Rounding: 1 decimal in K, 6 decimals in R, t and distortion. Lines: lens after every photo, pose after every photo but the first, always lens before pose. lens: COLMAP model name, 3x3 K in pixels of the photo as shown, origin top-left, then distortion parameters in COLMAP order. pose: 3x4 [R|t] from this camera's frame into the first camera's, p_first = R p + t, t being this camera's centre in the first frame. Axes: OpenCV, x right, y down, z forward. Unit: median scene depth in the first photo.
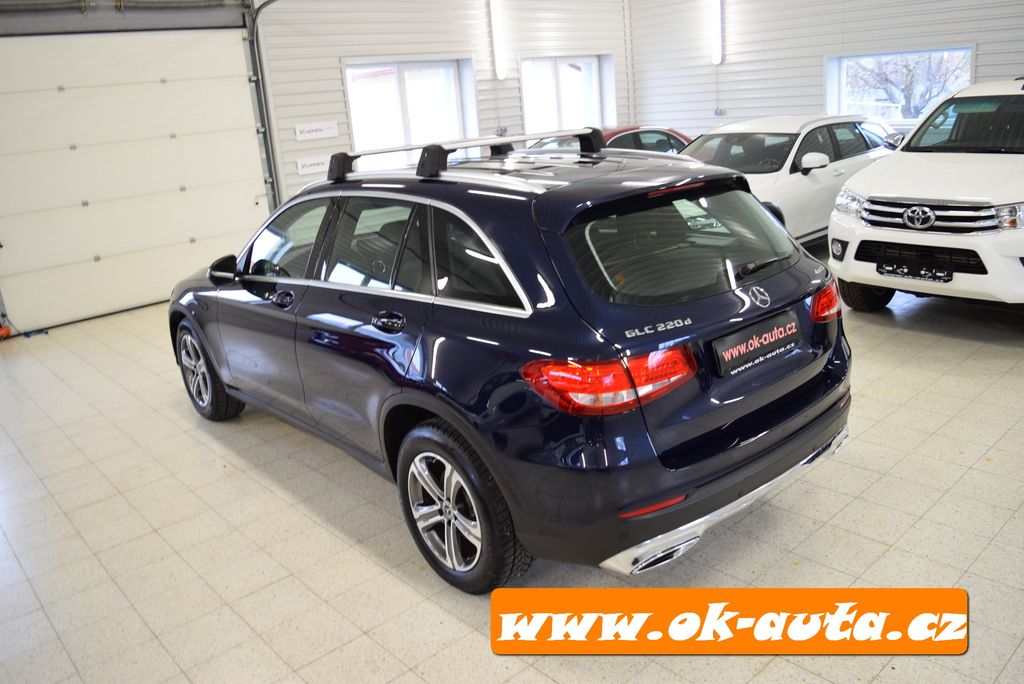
lens RADIAL K [[802.3, 0, 512.5], [0, 802.3, 343.0], [0, 0, 1]] dist [-0.099481, 0.024872]
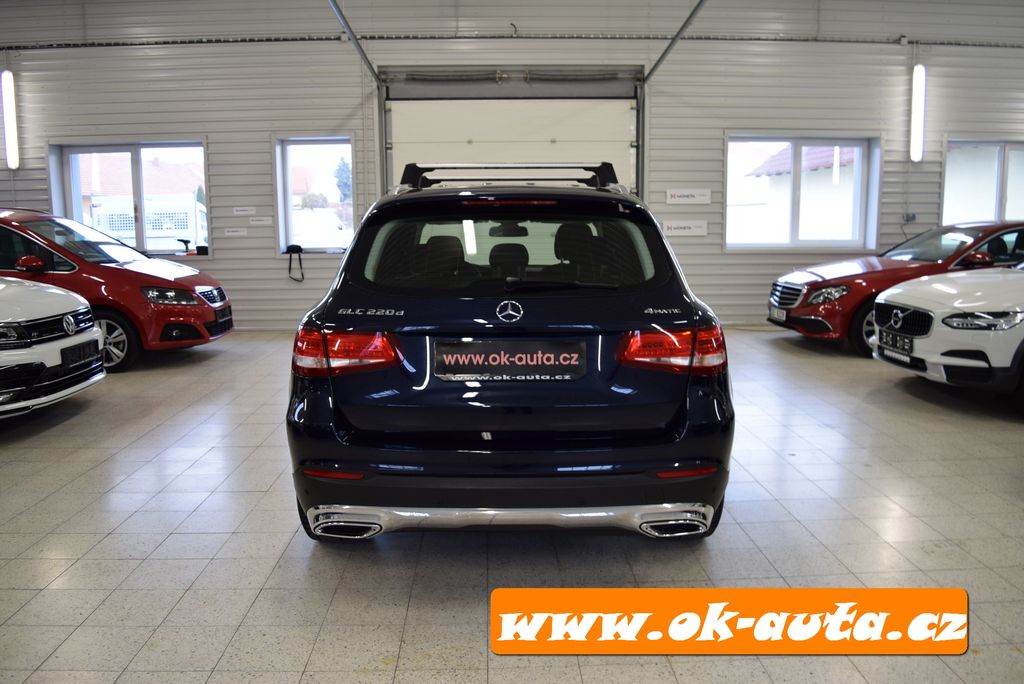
lens RADIAL K [[802.3, 0, 510.3], [0, 802.3, 339.2], [0, 0, 1]] dist [-0.099481, 0.024872]
pose [[0.761599, 0.168535, -0.625749, 0.724790], [-0.237991, 0.970859, -0.028174, 0.001249], [0.602766, 0.170380, 0.779515, 0.198529]]
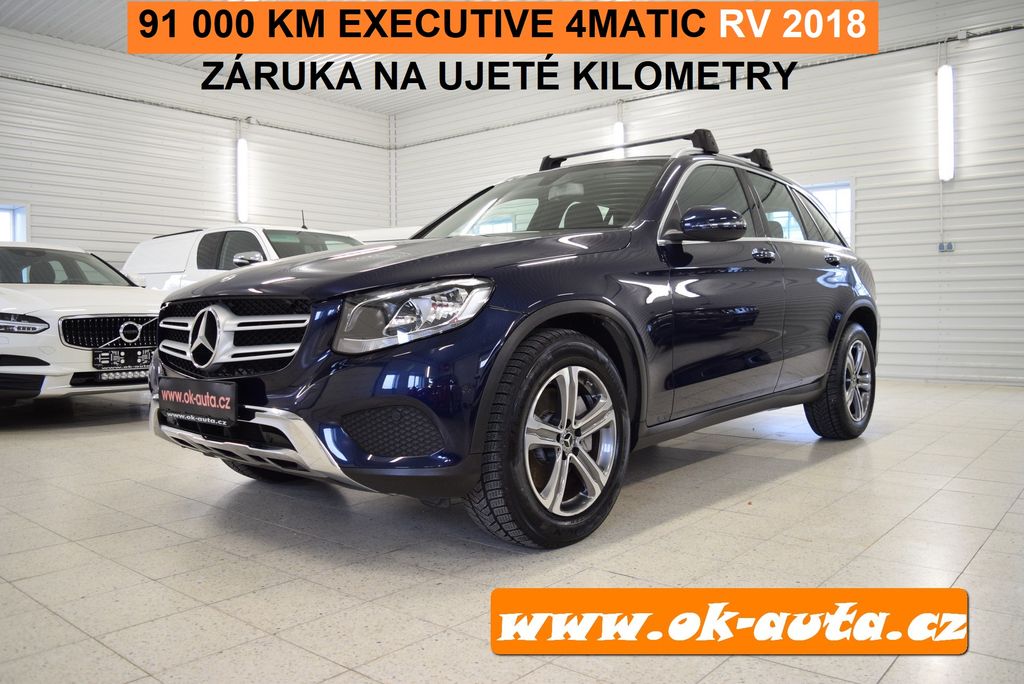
lens RADIAL K [[802.3, 0, 509.9], [0, 802.3, 342.3], [0, 0, 1]] dist [-0.099481, 0.024872]
pose [[-0.138444, 0.048783, 0.989168, -1.294199], [0.303265, 0.952896, -0.004549, -0.047696], [-0.942796, 0.299350, -0.146717, 1.589601]]
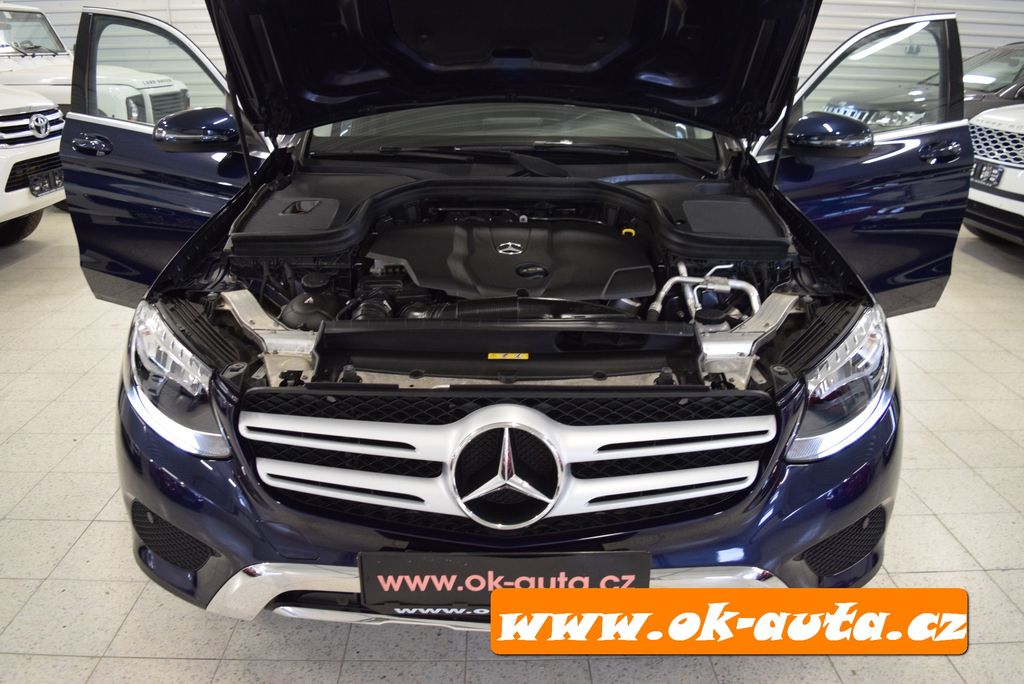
lens RADIAL K [[802.3, 0, 511.9], [0, 802.3, 344.1], [0, 0, 1]] dist [-0.099481, 0.024872]
pose [[-0.757108, -0.160555, 0.633253, -0.782688], [0.237892, 0.835022, 0.496131, -0.384959], [-0.608437, 0.526271, -0.594007, 1.940229]]
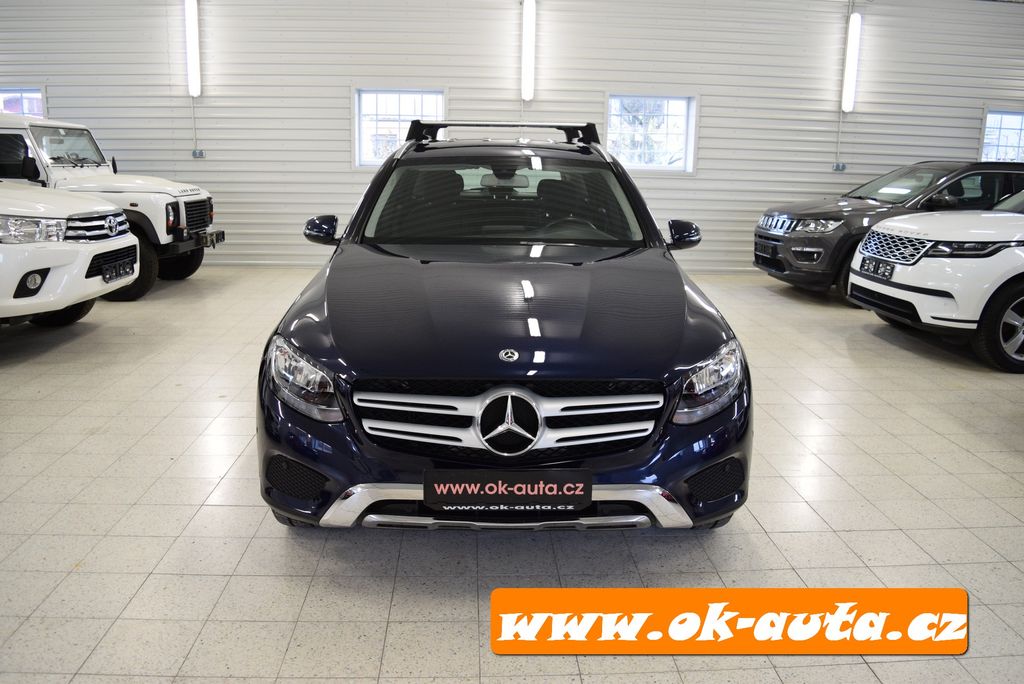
lens RADIAL K [[802.3, 0, 511.3], [0, 802.3, 346.4], [0, 0, 1]] dist [-0.099481, 0.024872]
pose [[-0.776263, -0.081657, 0.625098, -0.969963], [0.223351, 0.891632, 0.393837, -0.468720], [-0.589517, 0.445337, -0.673902, 2.176957]]
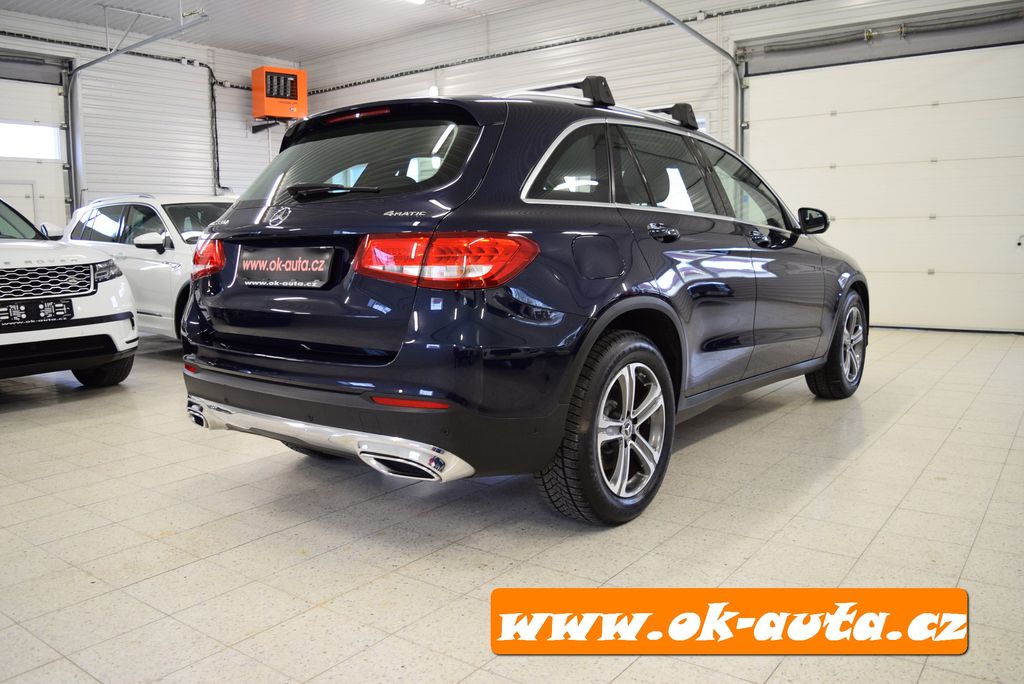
lens RADIAL K [[802.3, 0, 511.1], [0, 802.3, 338.3], [0, 0, 1]] dist [-0.099481, 0.024872]
pose [[0.197145, 0.191893, -0.961411, 1.033237], [-0.280319, 0.950748, 0.132283, -0.097039], [0.939444, 0.243423, 0.241226, 0.837885]]
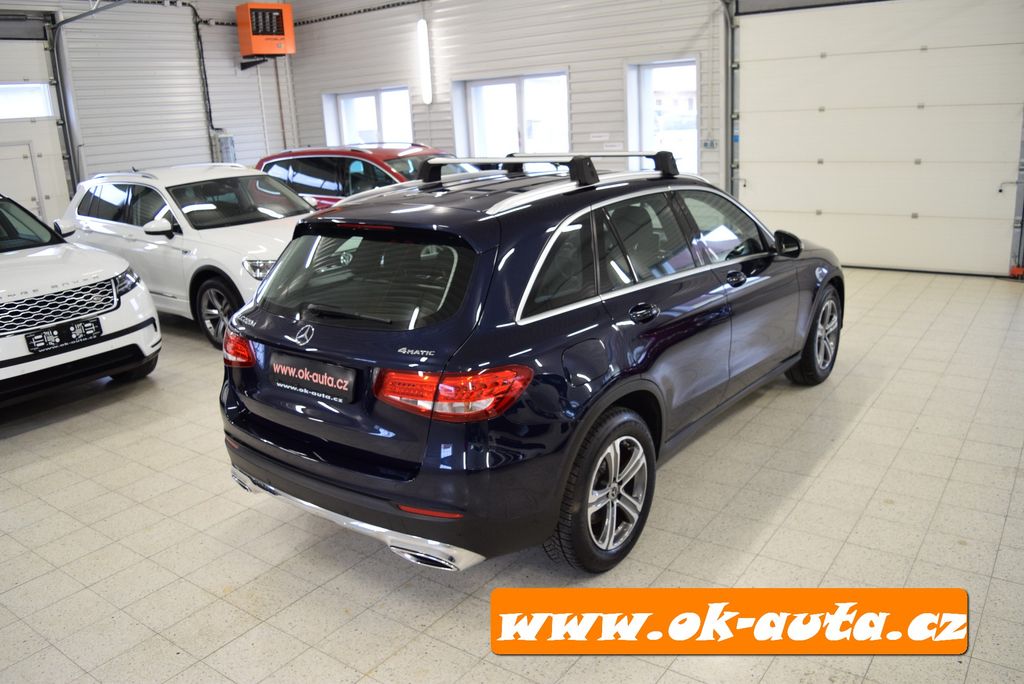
lens RADIAL K [[802.3, 0, 511.0], [0, 802.3, 336.5], [0, 0, 1]] dist [-0.099481, 0.024872]
pose [[0.206778, 0.323268, -0.923439, 1.083872], [-0.246323, 0.930636, 0.270631, -0.331652], [0.946873, 0.171503, 0.272064, 0.762484]]
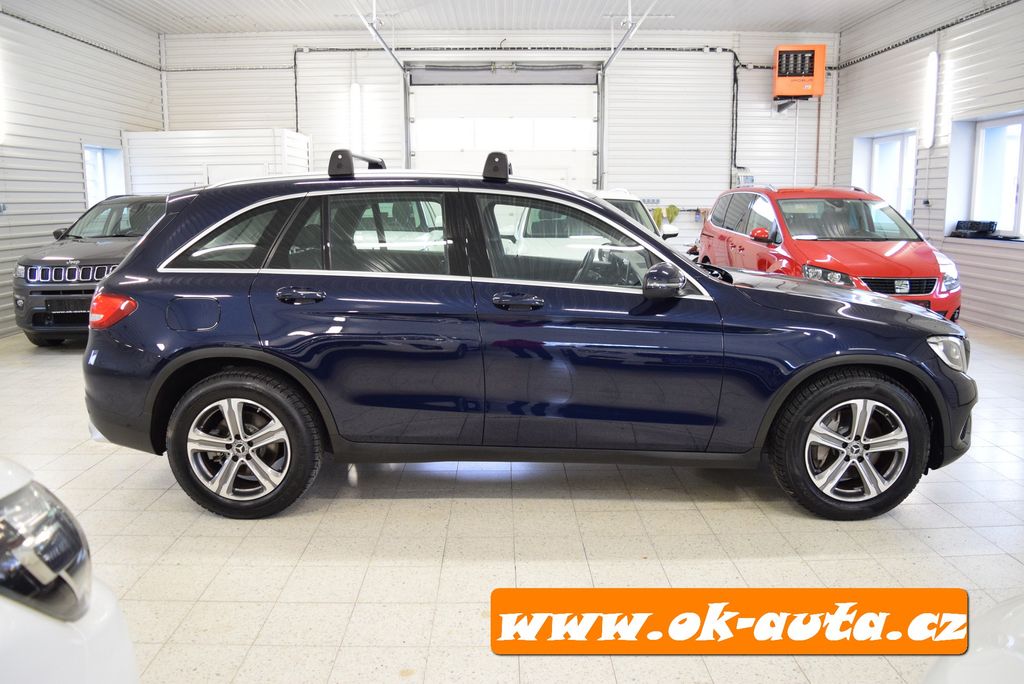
lens RADIAL K [[802.3, 0, 514.0], [0, 802.3, 341.9], [0, 0, 1]] dist [-0.099481, 0.024872]
pose [[-0.654268, 0.210925, -0.726253, 0.777916], [-0.164016, 0.897887, 0.408531, -0.532062], [0.738263, 0.386406, -0.552864, 1.934676]]
